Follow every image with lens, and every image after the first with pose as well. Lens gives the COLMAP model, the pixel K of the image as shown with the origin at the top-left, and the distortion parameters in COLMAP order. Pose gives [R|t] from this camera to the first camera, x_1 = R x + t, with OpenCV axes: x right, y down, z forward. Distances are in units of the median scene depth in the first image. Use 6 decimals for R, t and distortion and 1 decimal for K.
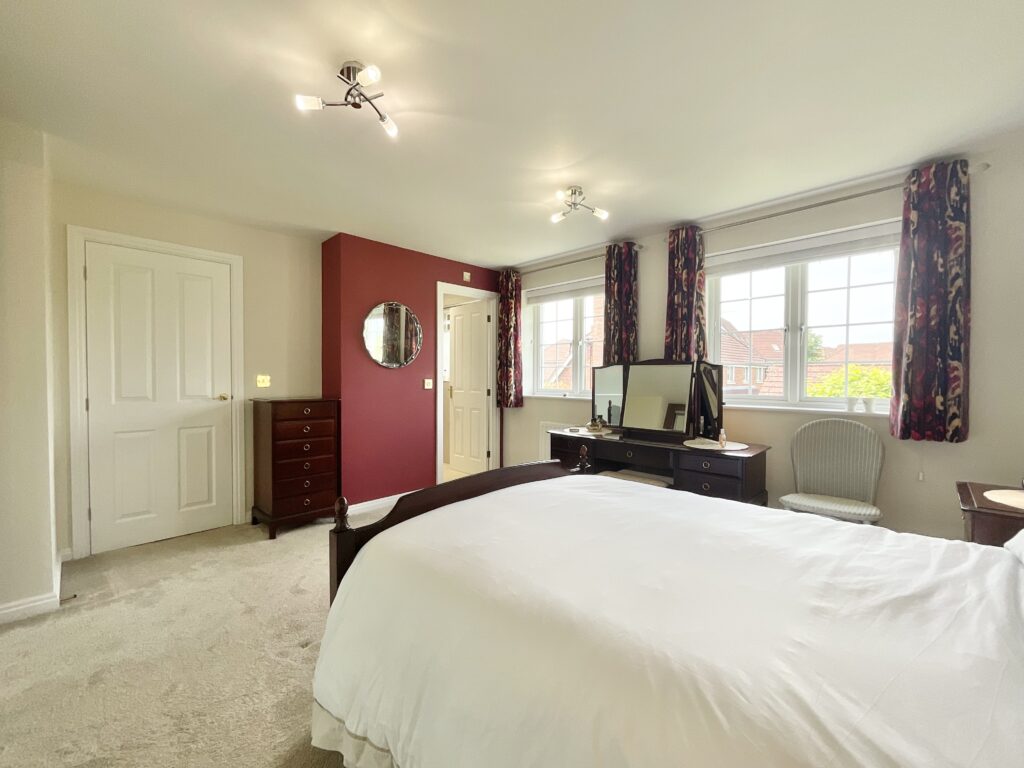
lens RADIAL K [[415.7, 0, 512.0], [0, 415.7, 384.0], [0, 0, 1]] dist [0.000698, 0.000033]
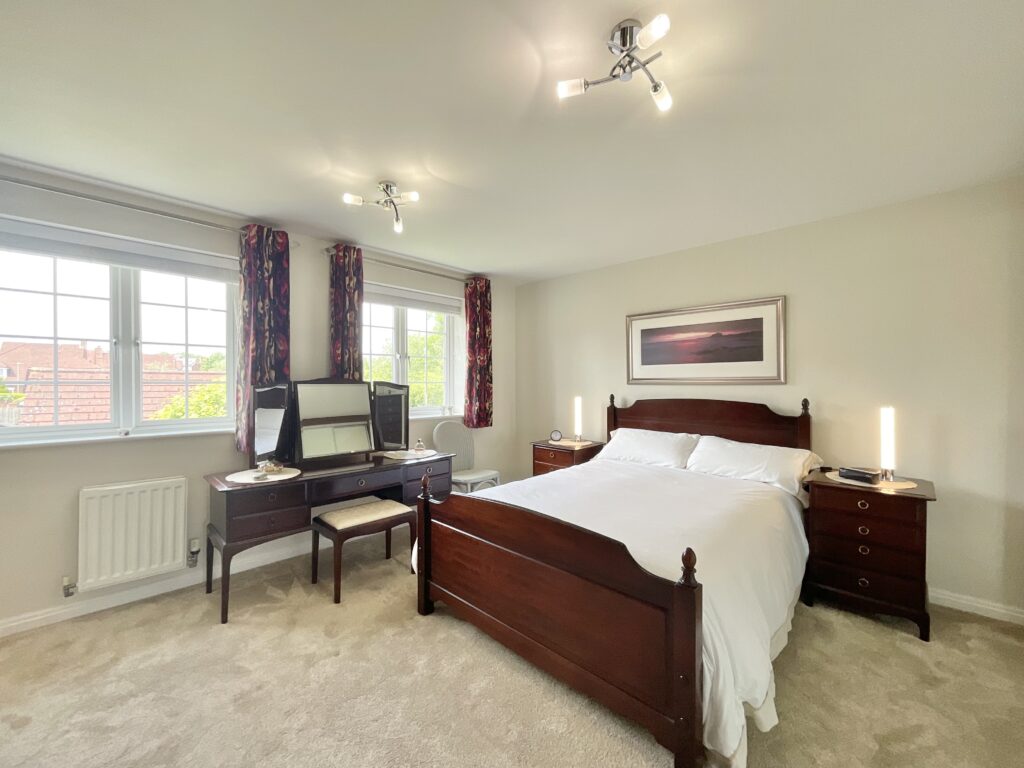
lens RADIAL K [[429.2, 0, 512.0], [0, 429.2, 384.0], [0, 0, 1]] dist [0.021575, 0.000068]
pose [[0.008137, 0.013361, 0.999878, -0.545790], [0.036756, 0.999231, -0.013651, -0.016959], [-0.999291, 0.036863, 0.007640, 0.548251]]
